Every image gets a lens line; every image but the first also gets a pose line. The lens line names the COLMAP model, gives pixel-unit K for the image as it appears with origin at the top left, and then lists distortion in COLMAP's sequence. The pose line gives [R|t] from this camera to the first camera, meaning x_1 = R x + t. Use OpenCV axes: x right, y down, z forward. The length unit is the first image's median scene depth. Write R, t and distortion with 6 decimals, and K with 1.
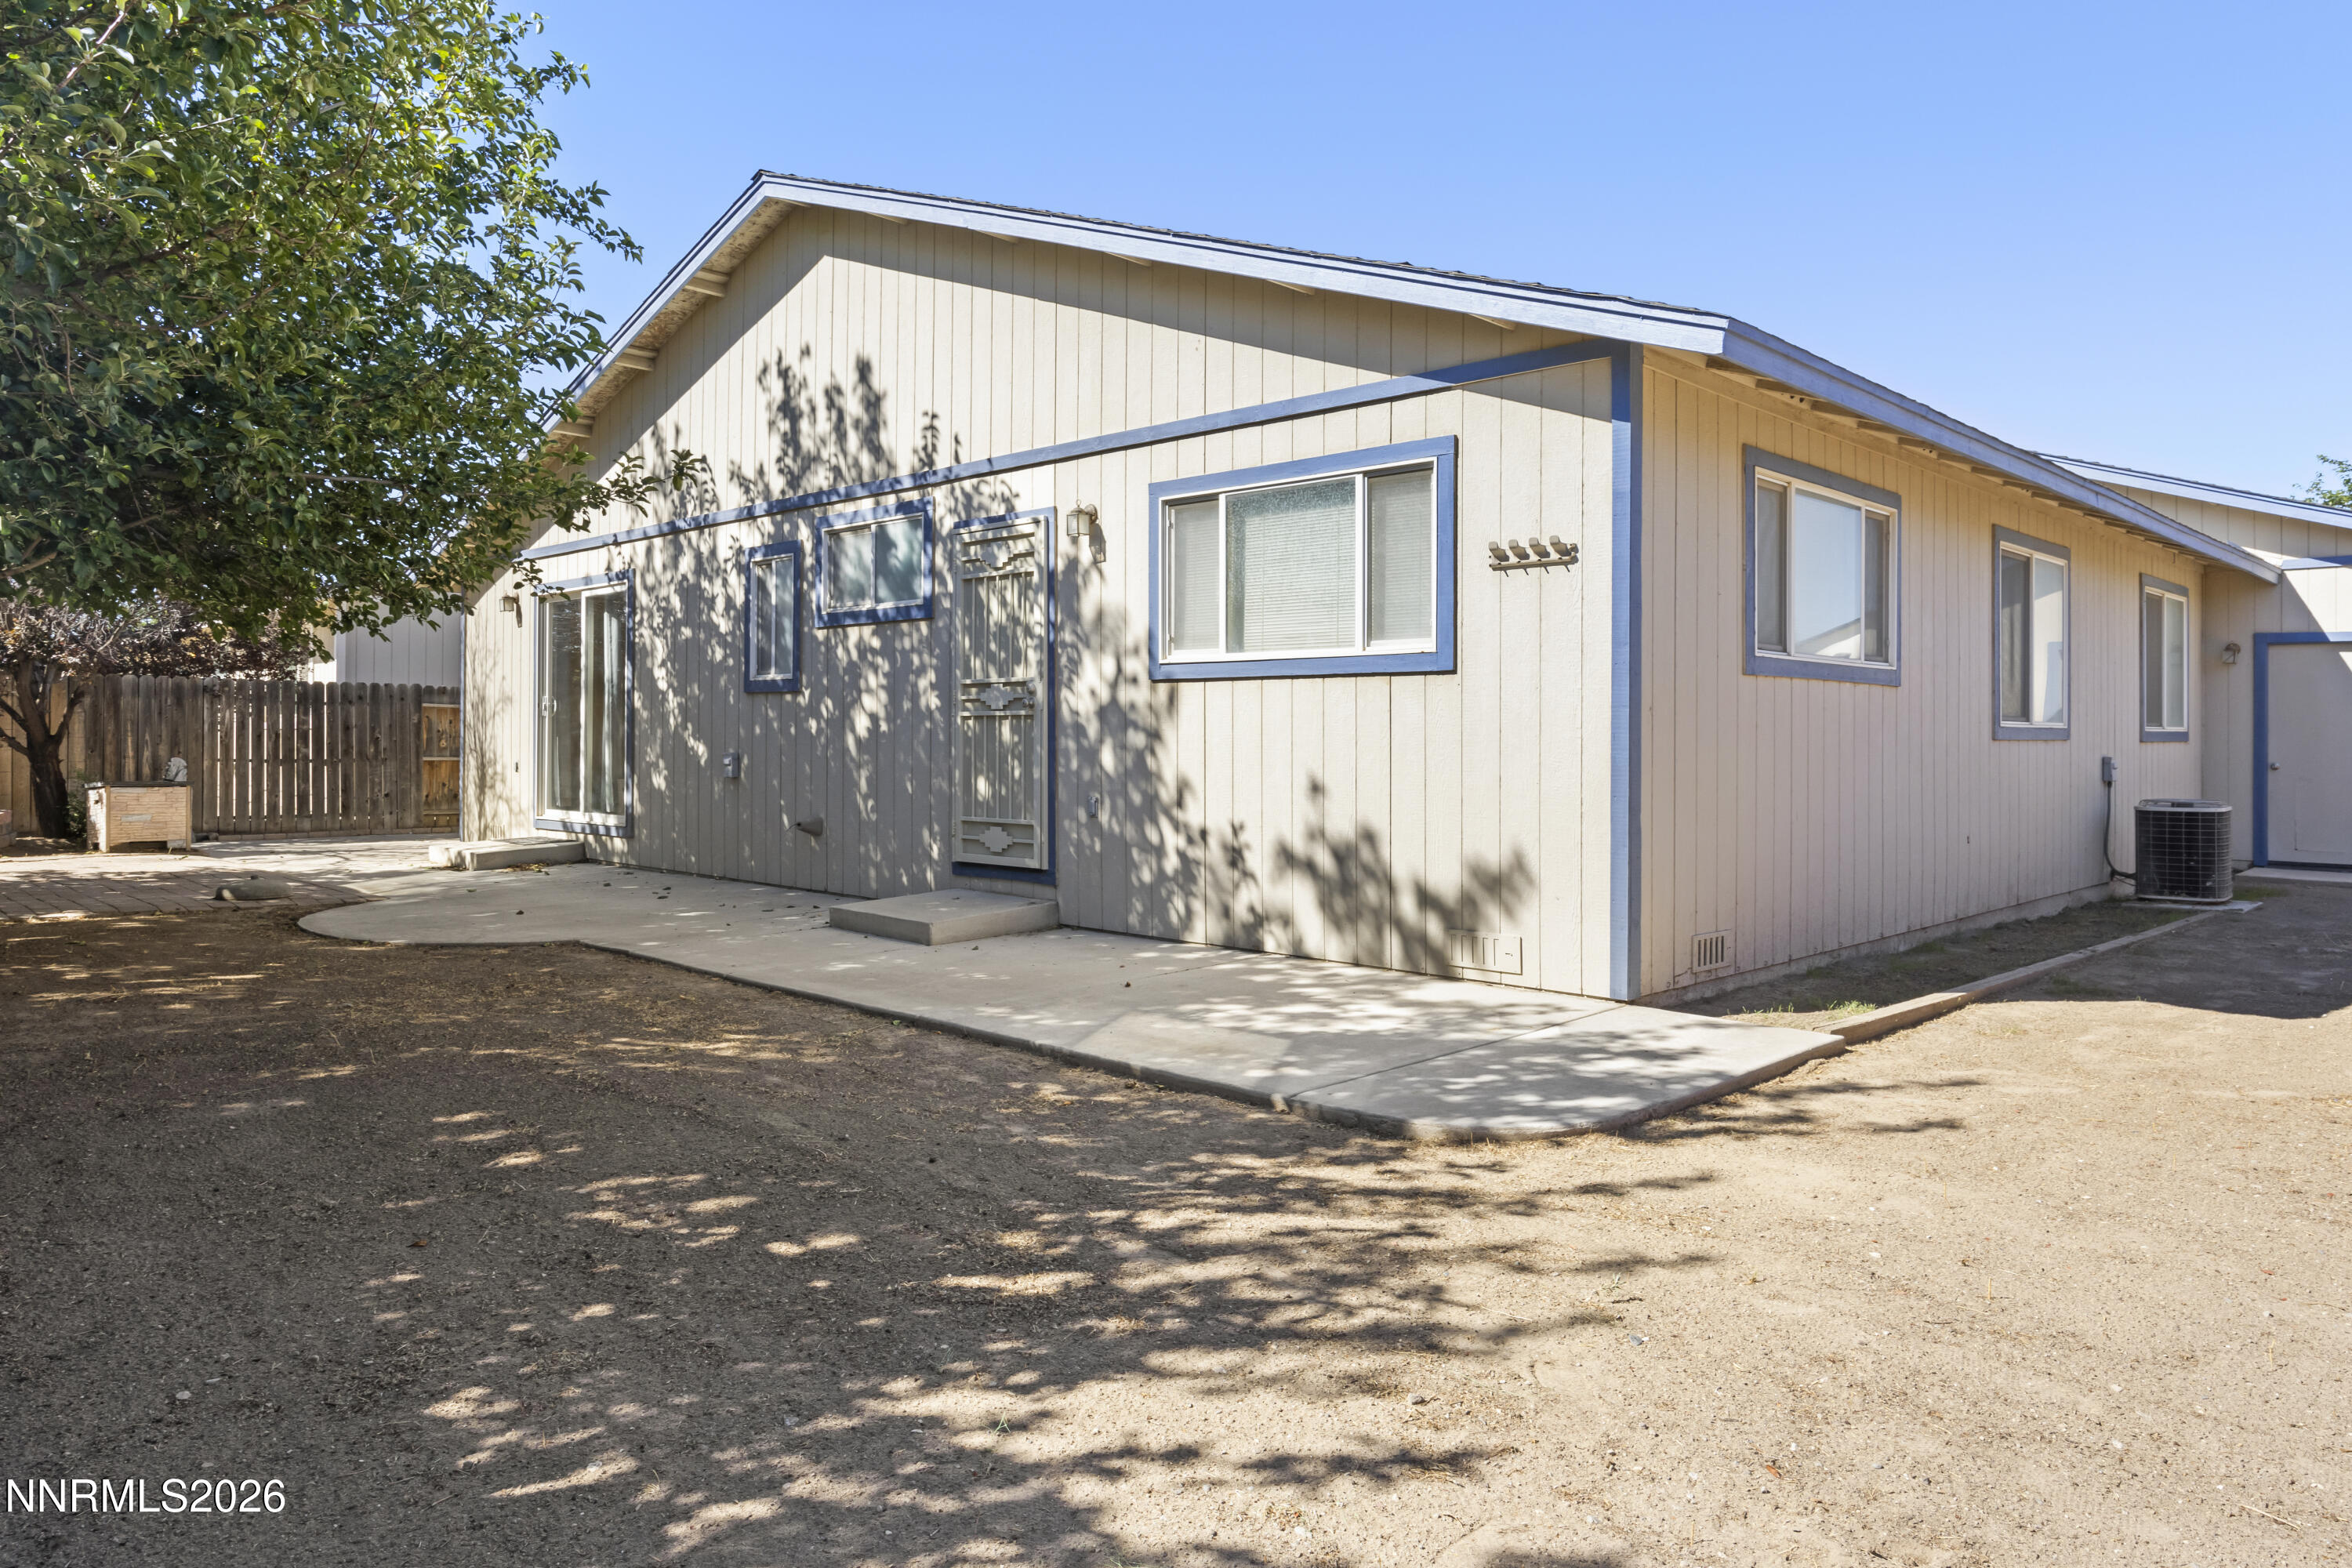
lens RADIAL K [[1518.1, 0, 1177.8], [0, 1518.1, 734.6], [0, 0, 1]] dist [-0.003646, -0.000093]
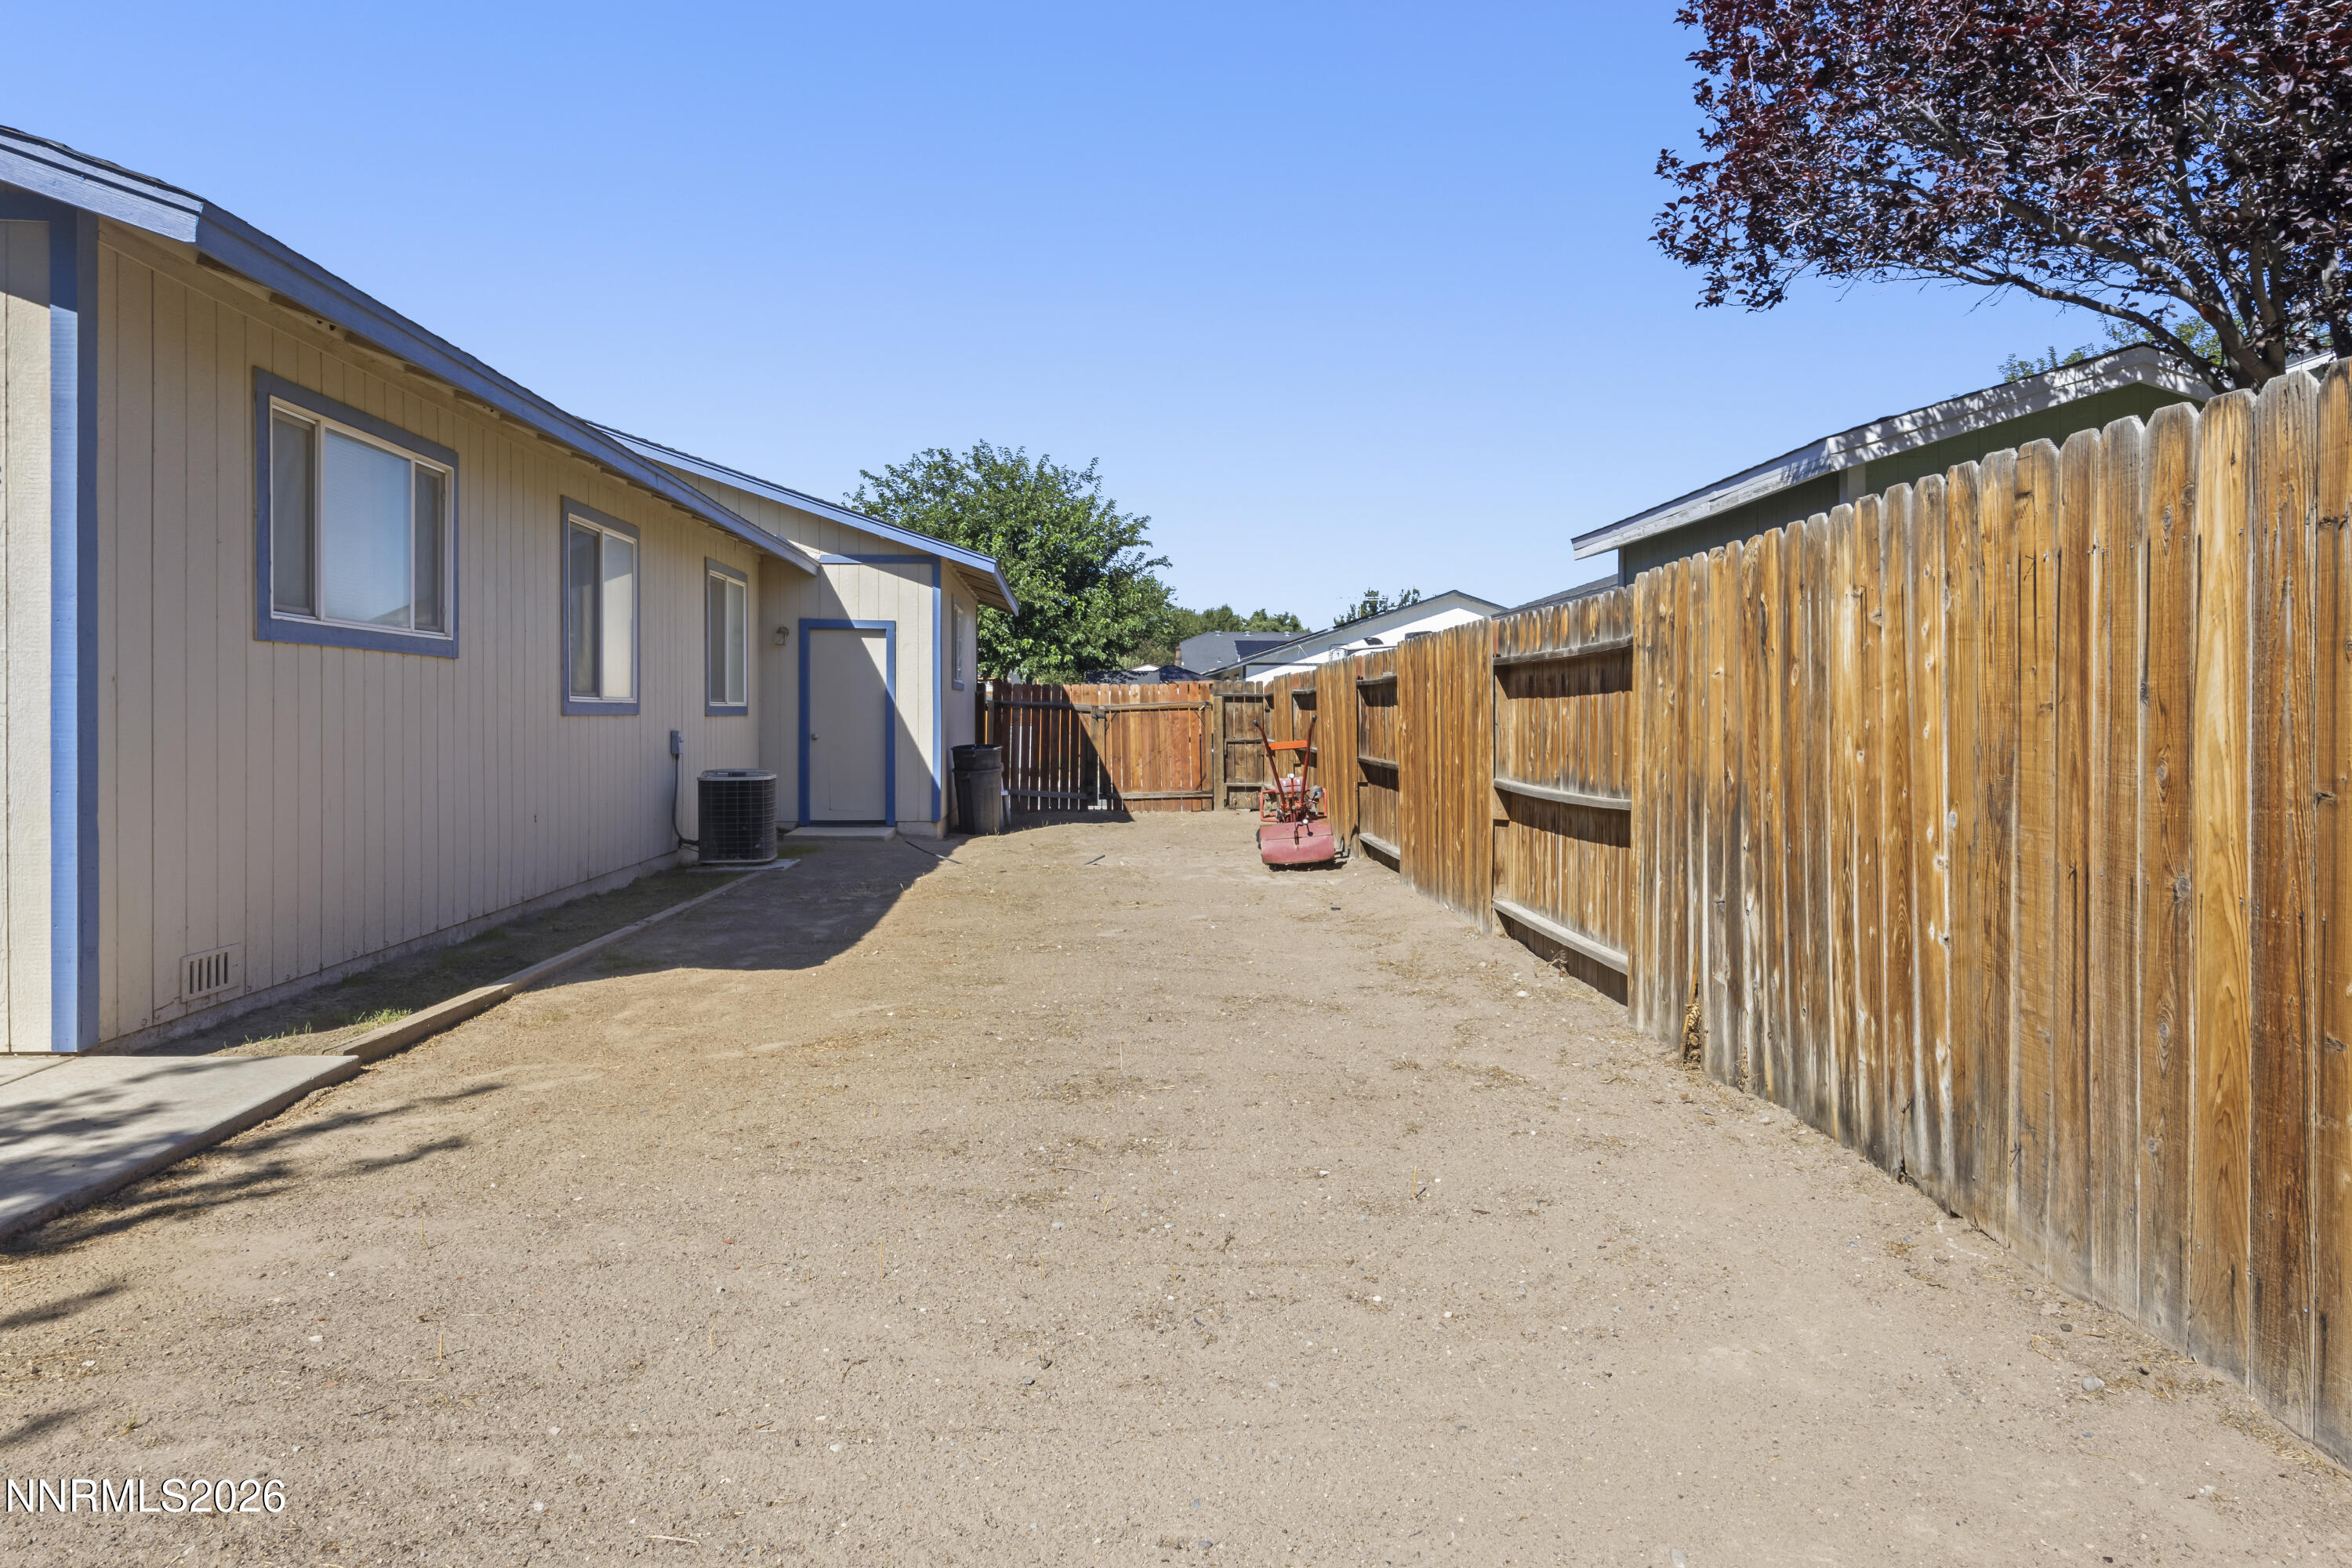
lens RADIAL K [[1553.0, 0, 1183.5], [0, 1553.0, 732.2], [0, 0, 1]] dist [-0.004549, 0.002810]
pose [[0.665159, -0.012647, 0.746595, 0.069389], [0.000861, 0.999869, 0.016170, -0.001742], [-0.746702, -0.010113, 0.665082, 0.038473]]
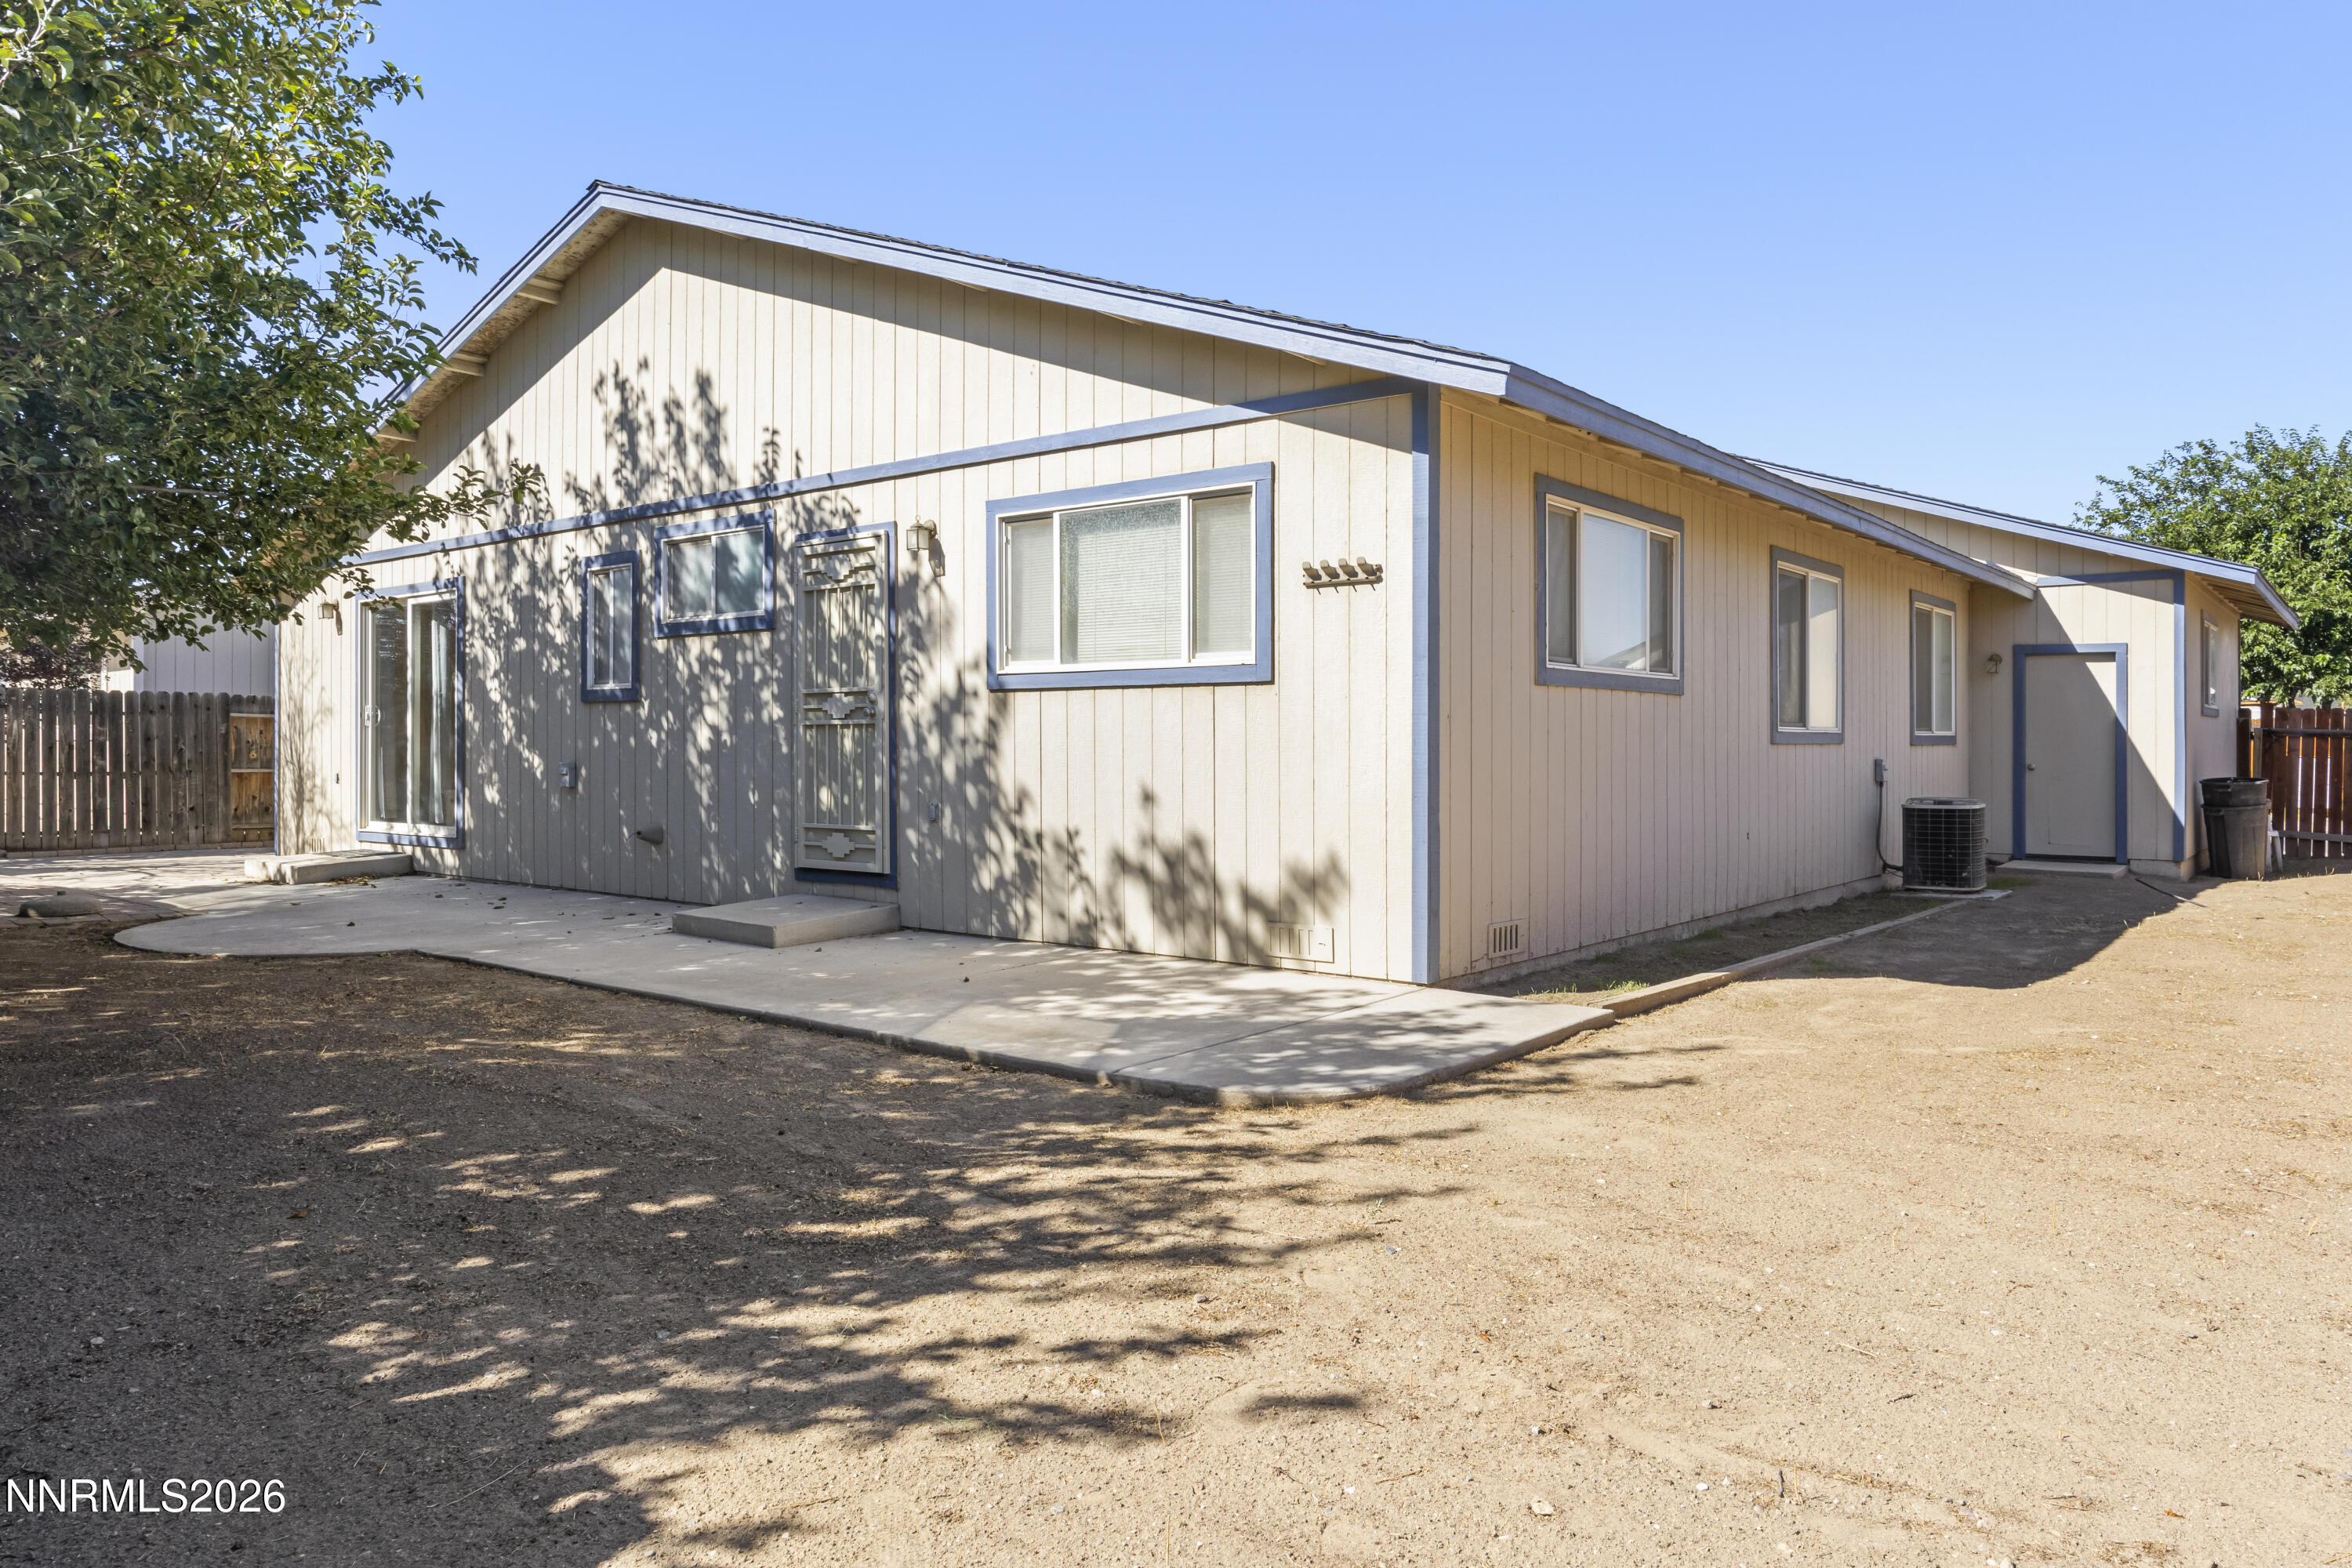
lens RADIAL K [[1553.0, 0, 1183.5], [0, 1553.0, 732.2], [0, 0, 1]] dist [-0.004549, 0.002810]
pose [[0.994856, -0.003670, 0.101229, 0.008143], [0.004329, 0.999971, -0.006297, 0.000332], [-0.101203, 0.006703, 0.994843, -0.080265]]
